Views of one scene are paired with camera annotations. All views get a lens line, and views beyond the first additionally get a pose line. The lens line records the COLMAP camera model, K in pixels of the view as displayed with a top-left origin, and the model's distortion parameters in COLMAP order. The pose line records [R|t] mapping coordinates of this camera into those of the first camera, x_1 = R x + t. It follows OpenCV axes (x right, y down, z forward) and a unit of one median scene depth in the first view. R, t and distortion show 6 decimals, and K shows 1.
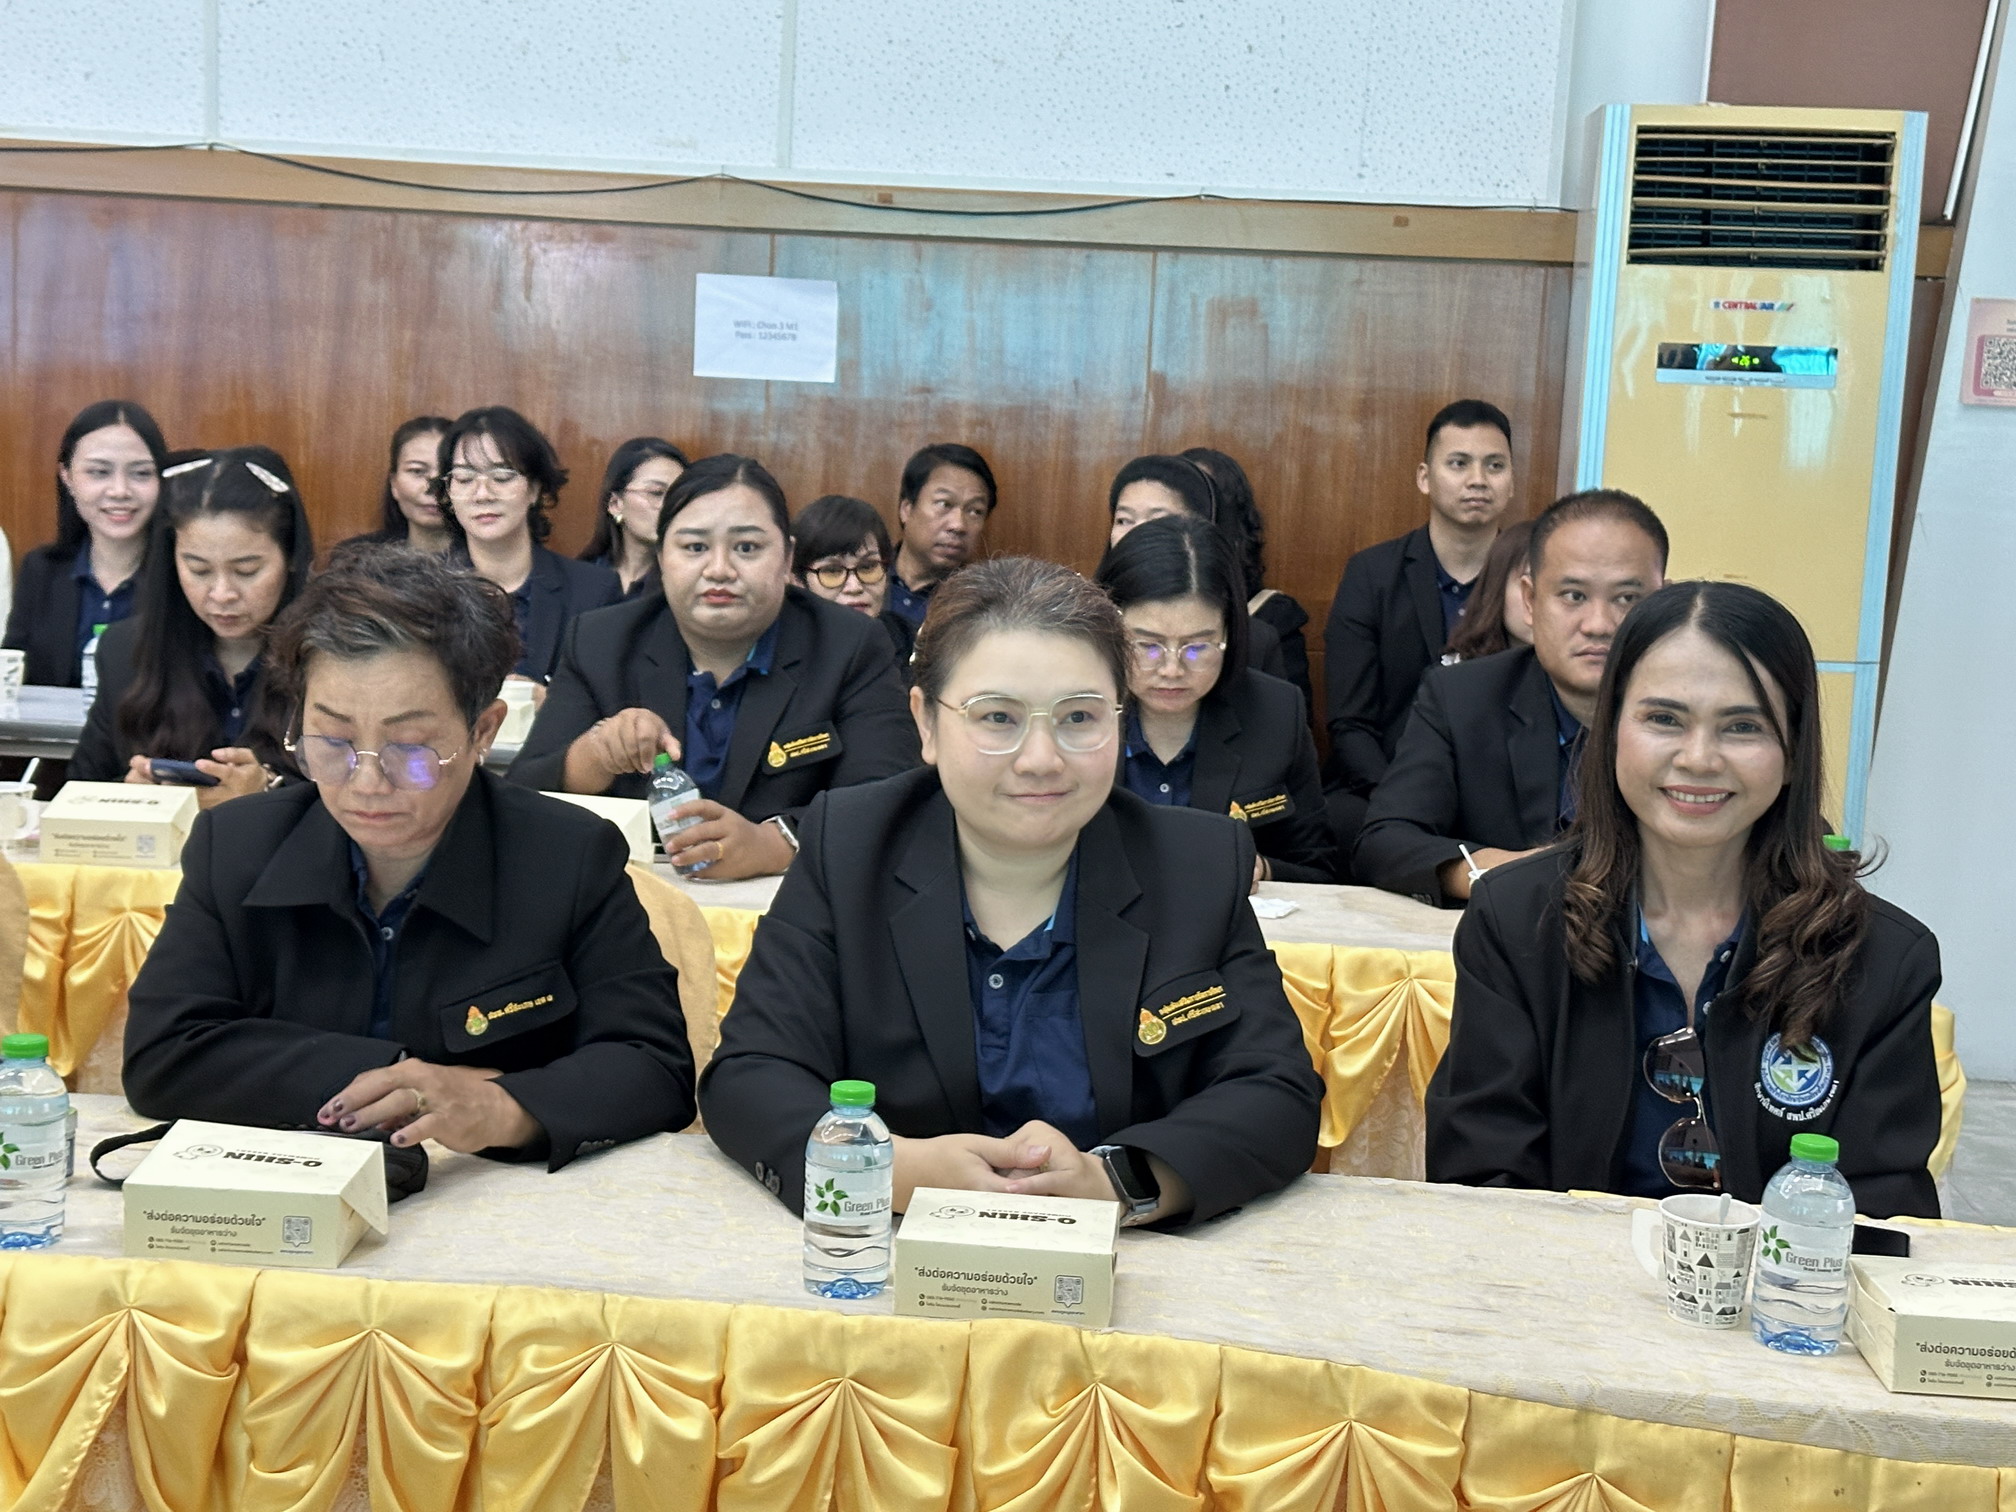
lens RADIAL K [[2607.1, 0, 1019.8], [0, 2607.1, 762.1], [0, 0, 1]] dist [0.052788, 0.000000]
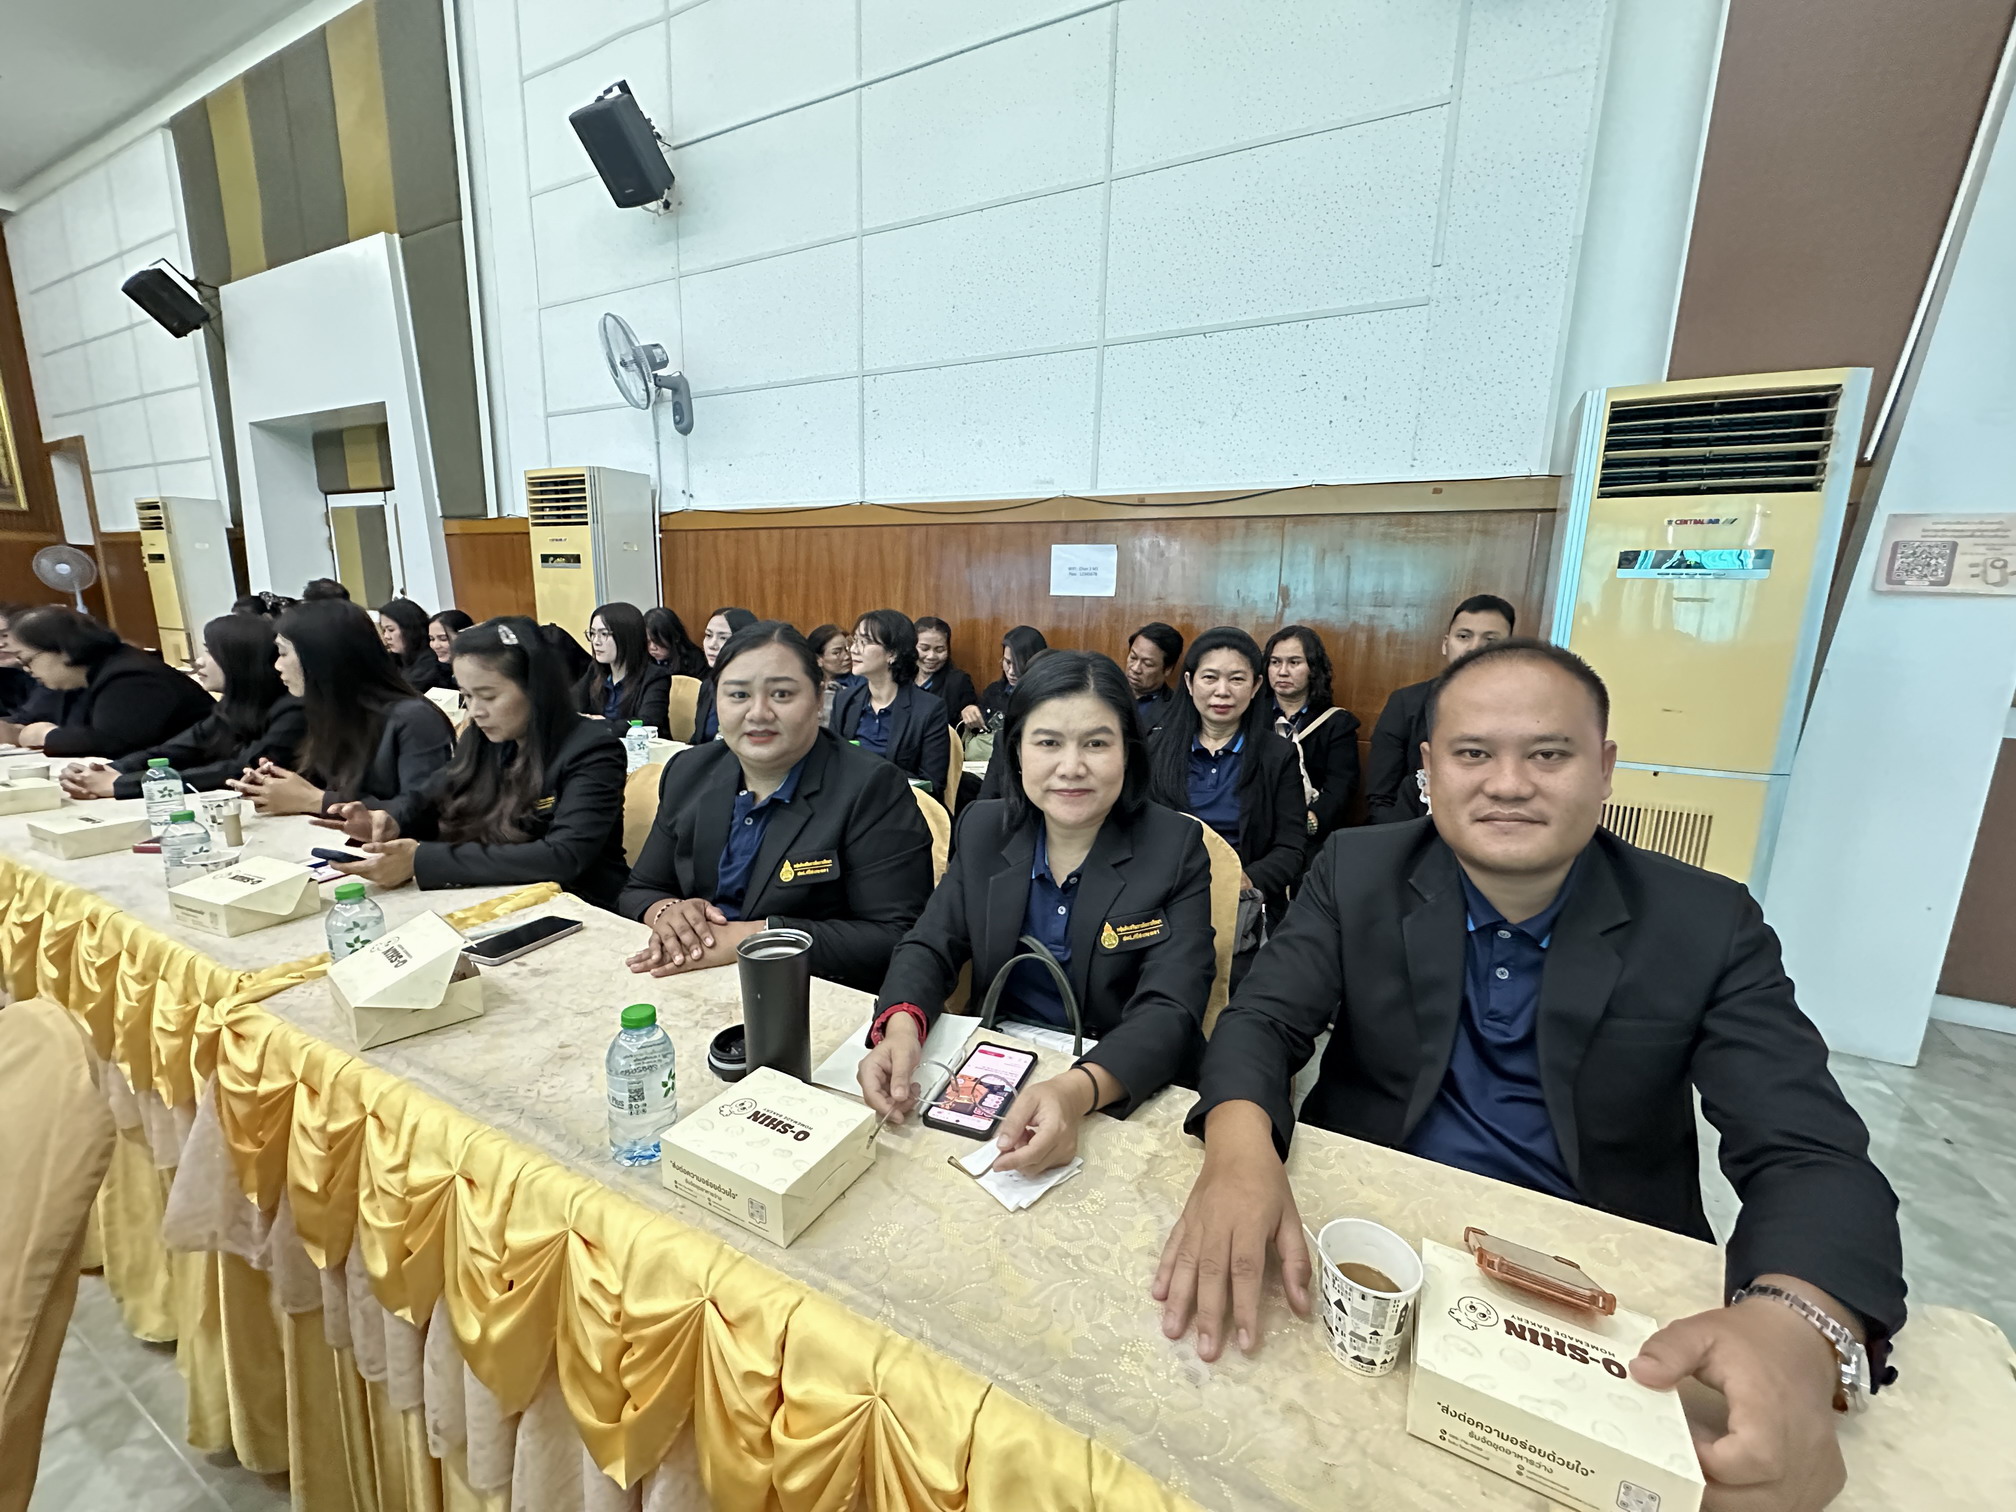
lens RADIAL K [[802.5, 0, 994.5], [0, 802.5, 756.4], [0, 0, 1]] dist [-0.010660, 0.000470]
pose [[0.914777, 0.052231, -0.400569, 0.099281], [-0.040695, 0.998477, 0.037260, -0.043184], [0.401905, -0.017784, 0.915509, 0.409517]]
